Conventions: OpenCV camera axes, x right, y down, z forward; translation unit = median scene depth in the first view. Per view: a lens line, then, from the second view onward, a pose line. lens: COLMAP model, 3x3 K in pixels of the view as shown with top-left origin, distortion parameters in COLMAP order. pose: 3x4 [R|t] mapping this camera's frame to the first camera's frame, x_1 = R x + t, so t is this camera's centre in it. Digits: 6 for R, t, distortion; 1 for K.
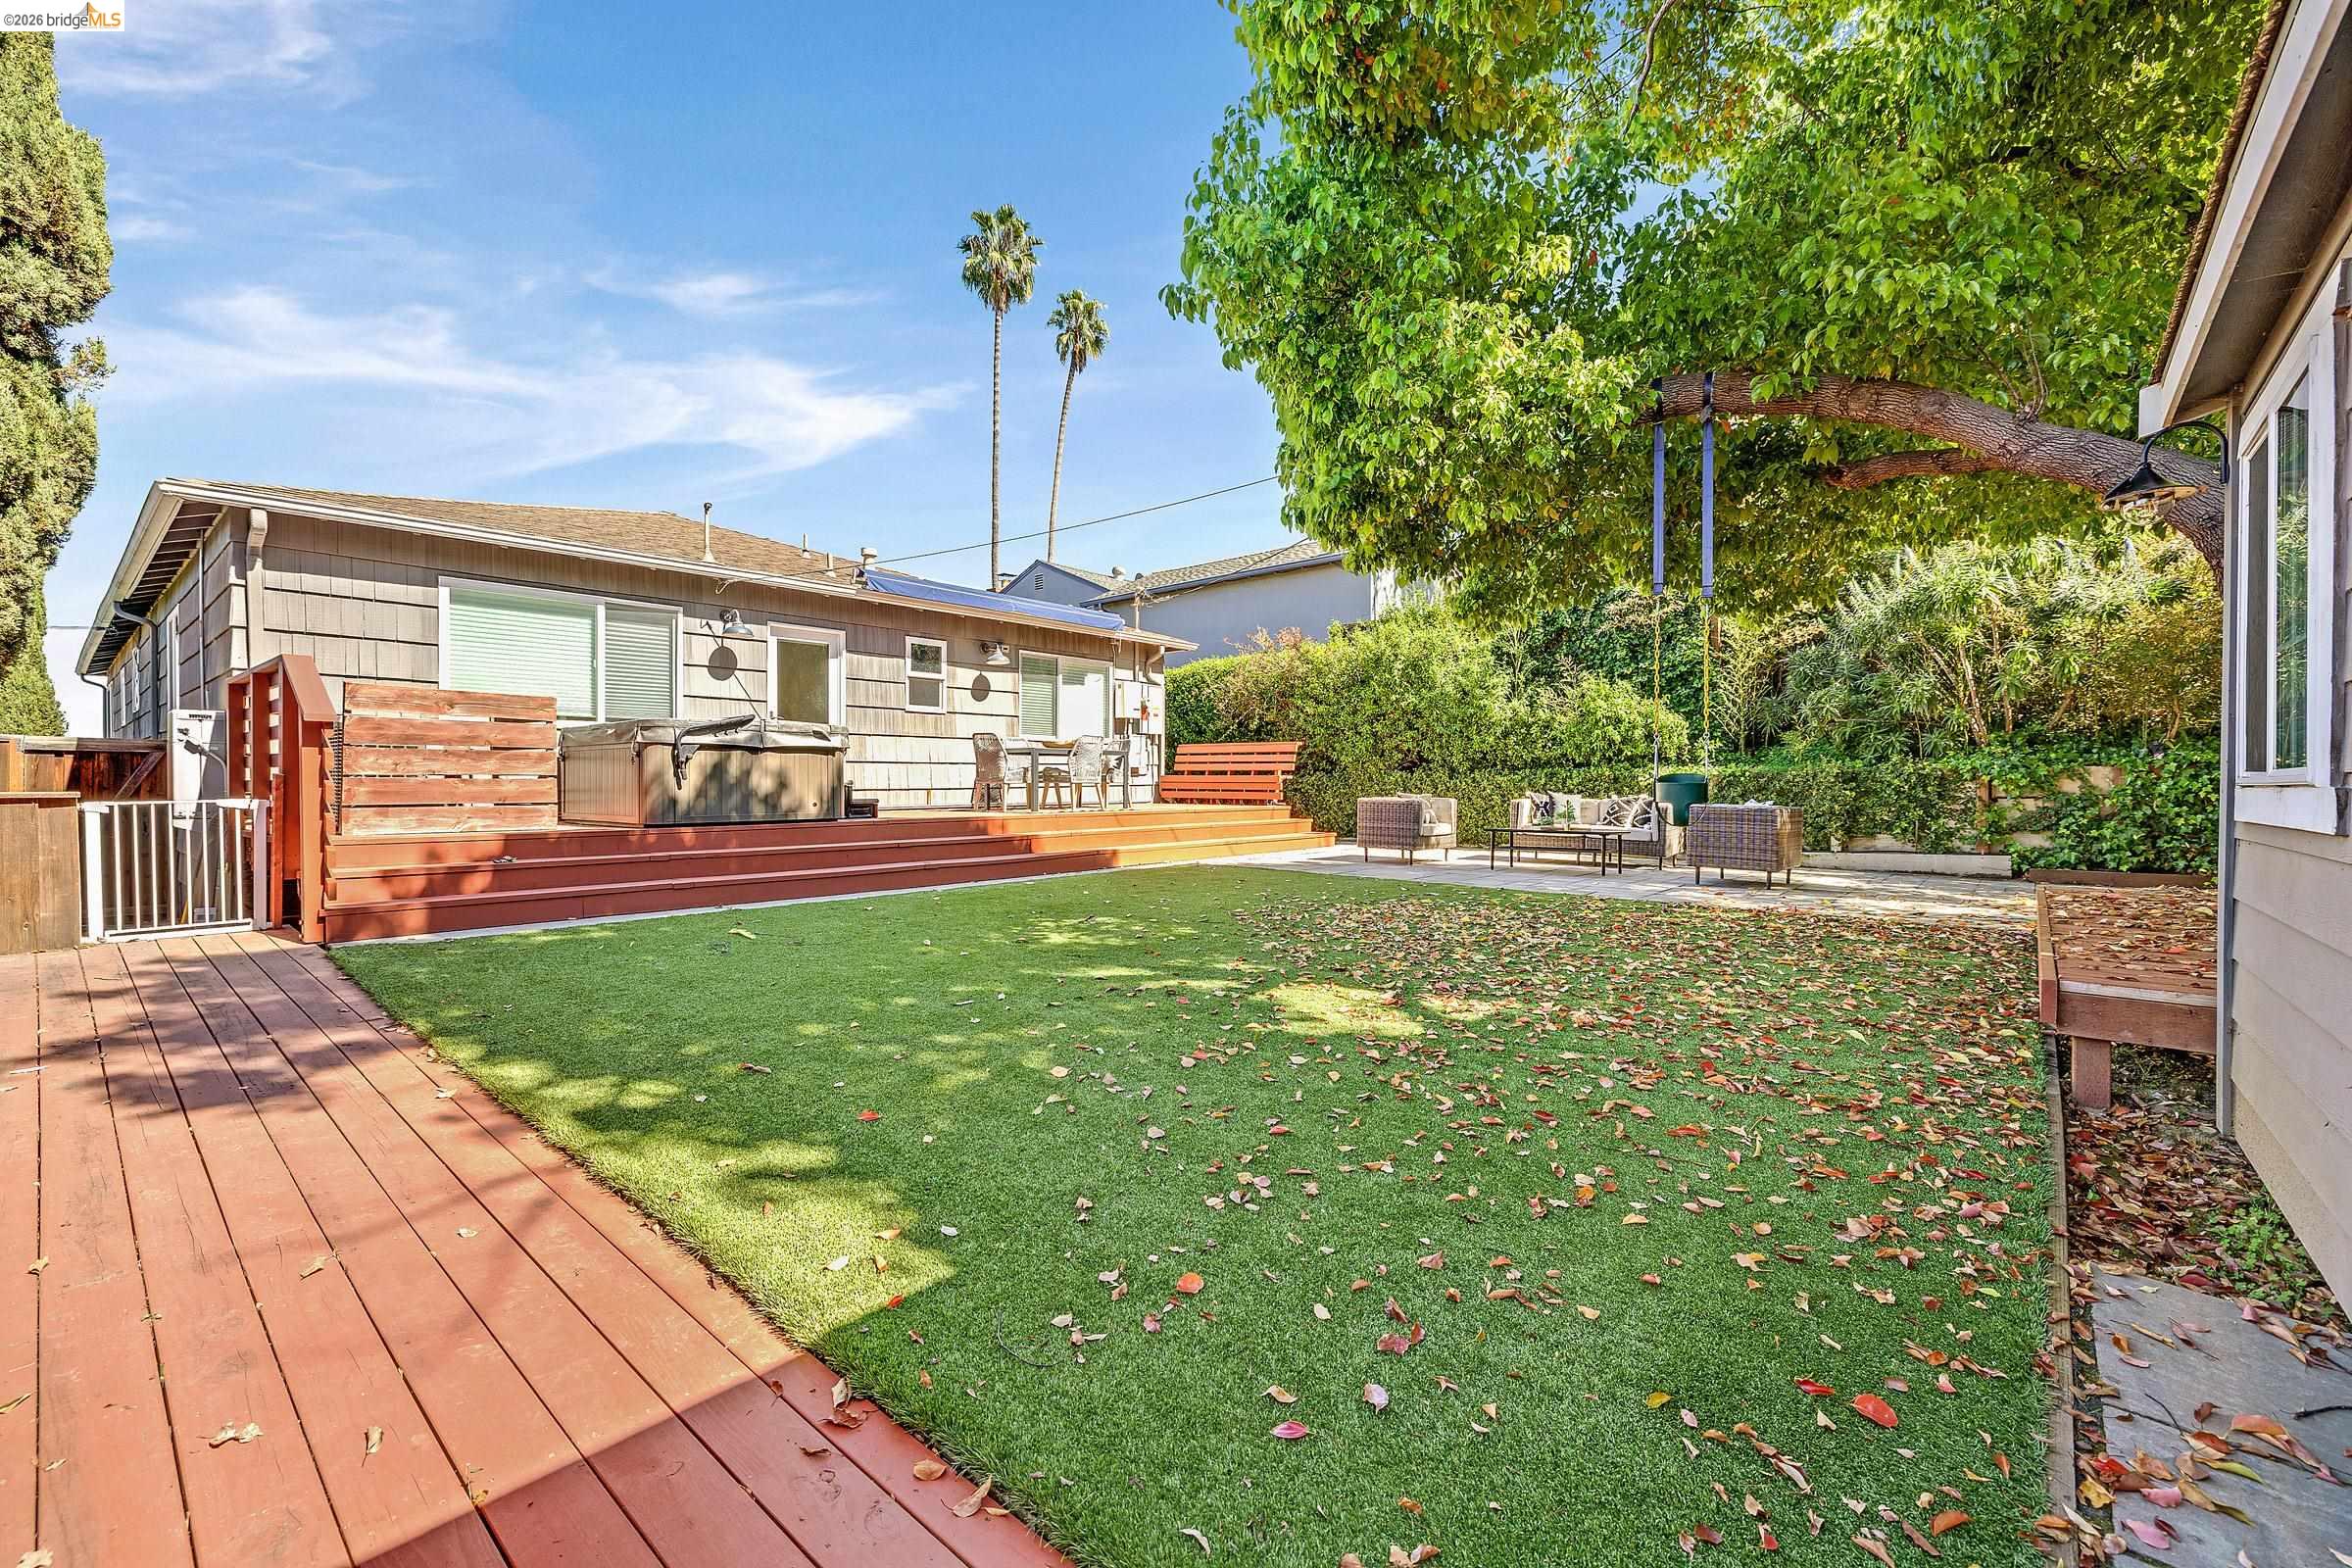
lens RADIAL K [[985.6, 0, 1171.3], [0, 985.6, 787.0], [0, 0, 1]] dist [-0.000528, -0.000527]
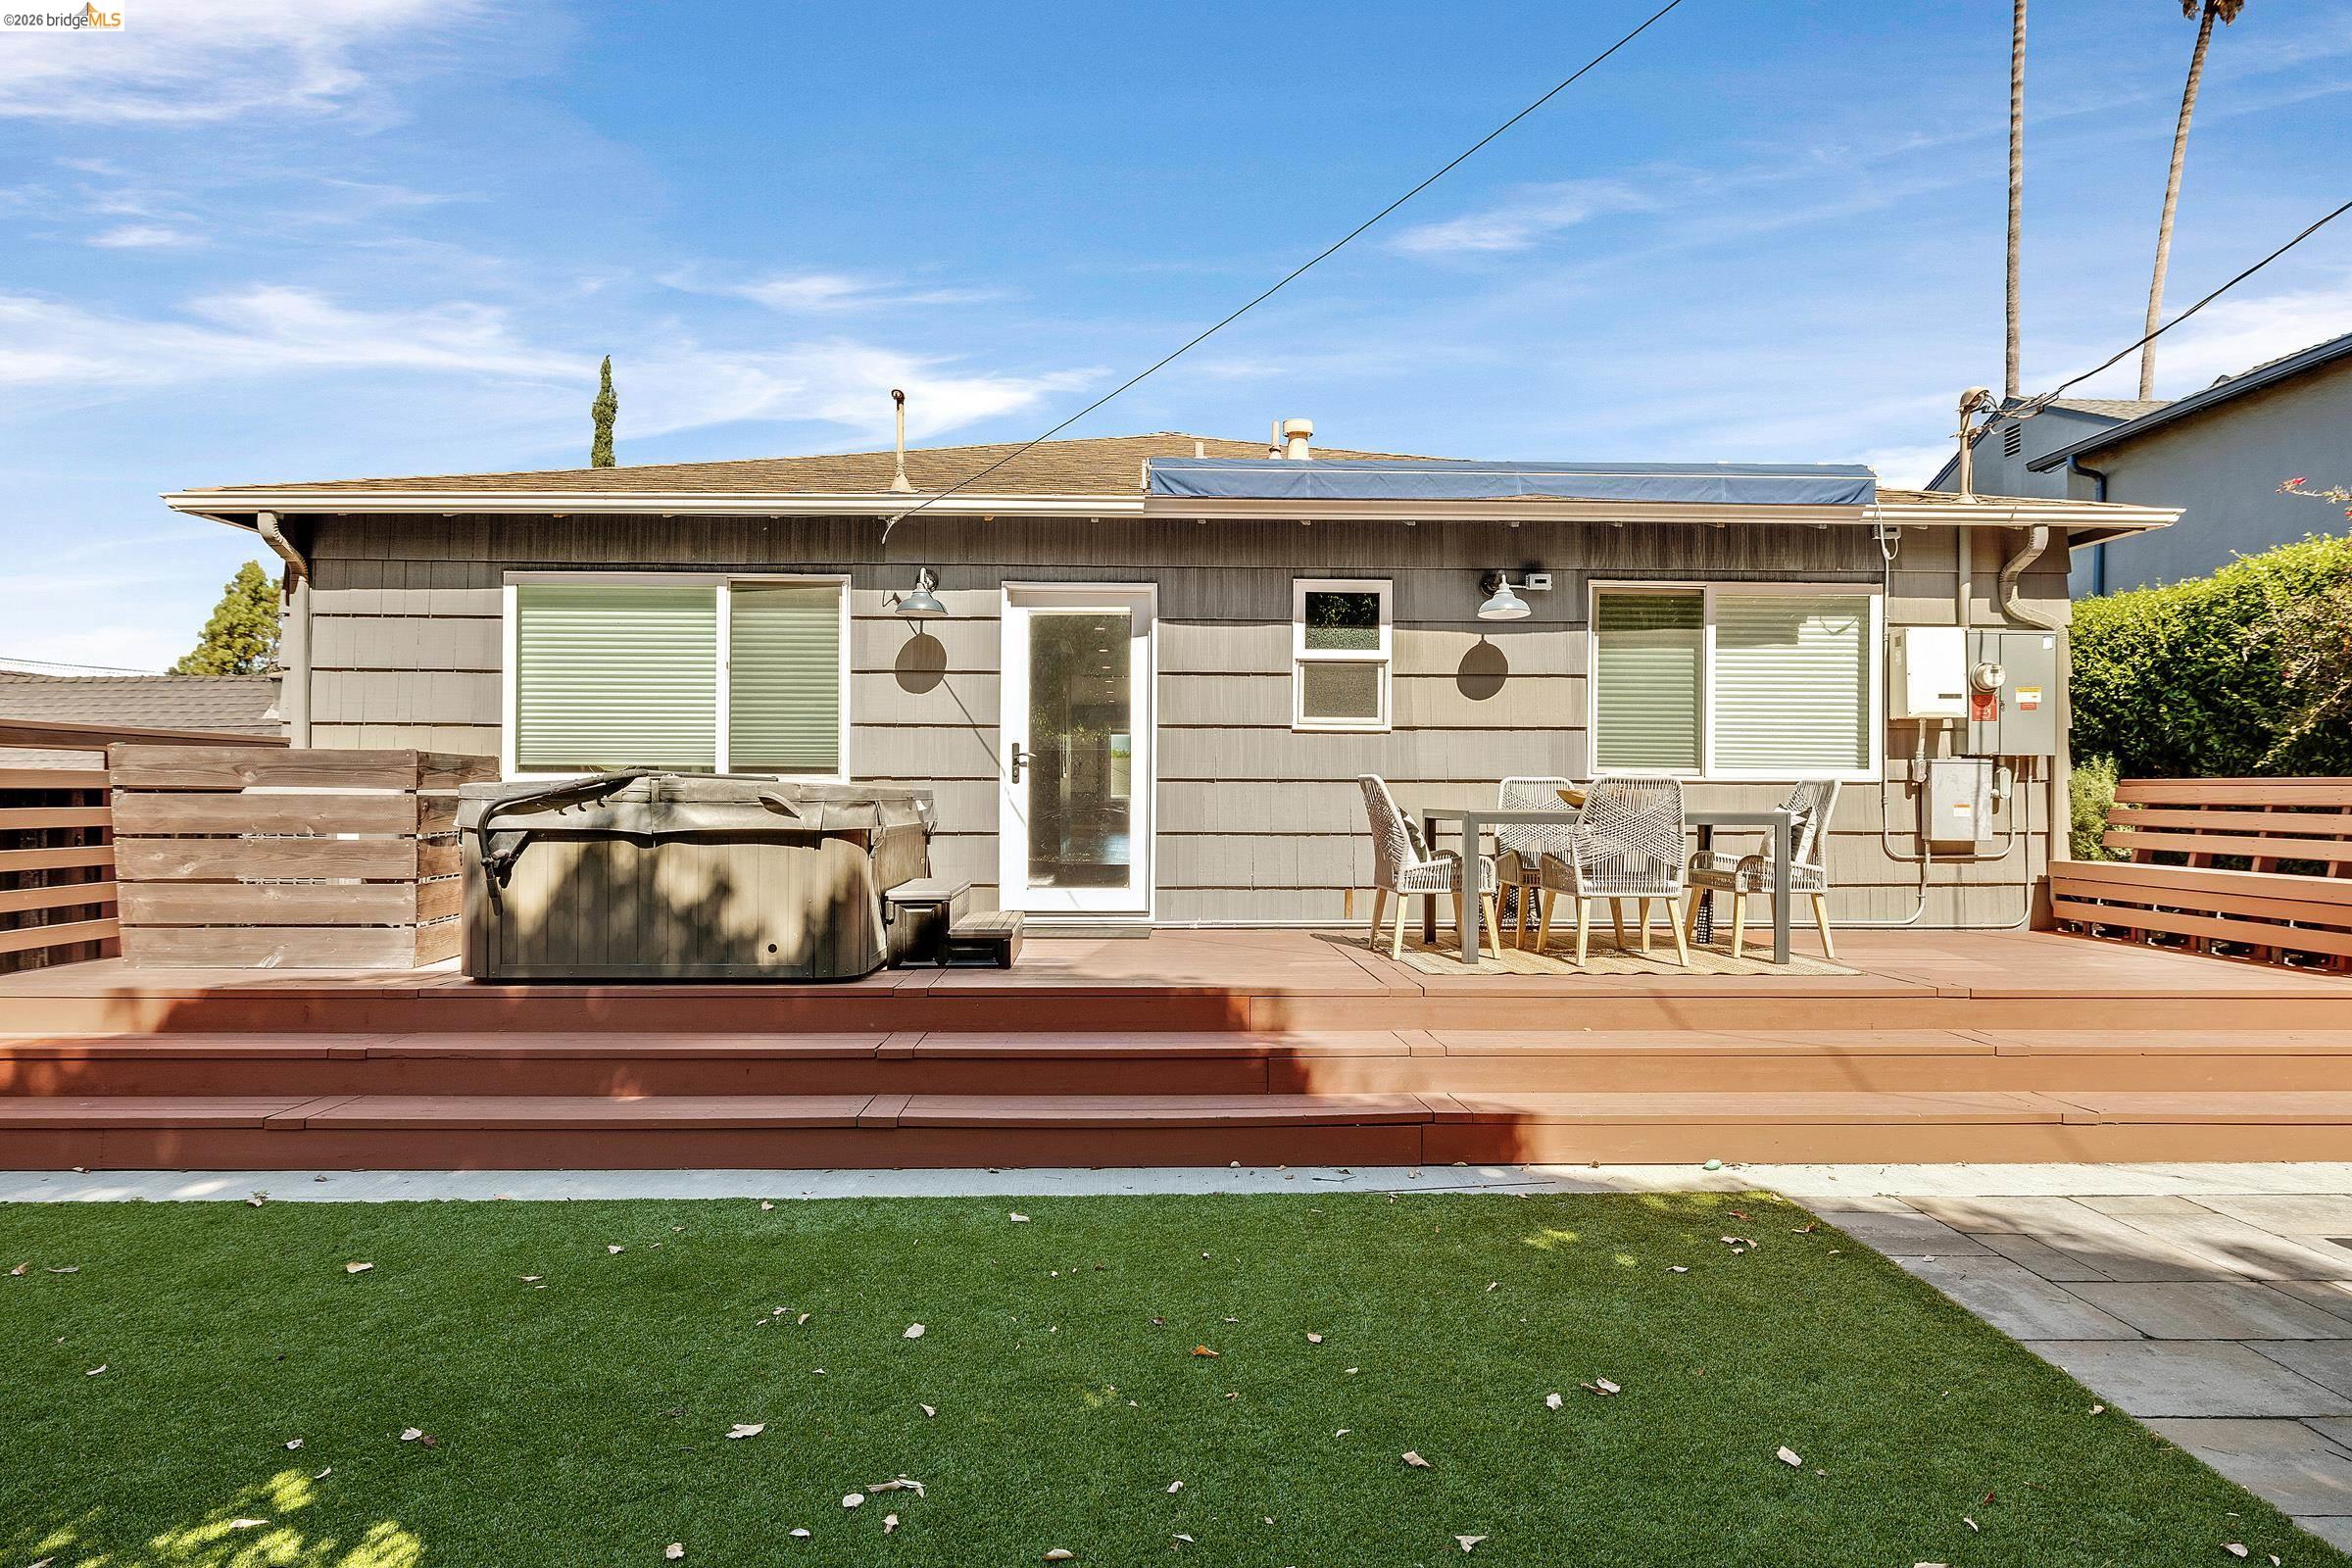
lens RADIAL K [[1337.4, 0, 1176.0], [0, 1337.4, 784.0], [0, 0, 1]] dist [-0.006318, -0.000752]
pose [[0.671009, -0.000254, -0.741449, 0.184332], [-0.010898, 0.999889, -0.010206, -0.041094], [0.741369, 0.014929, 0.670932, 0.492908]]
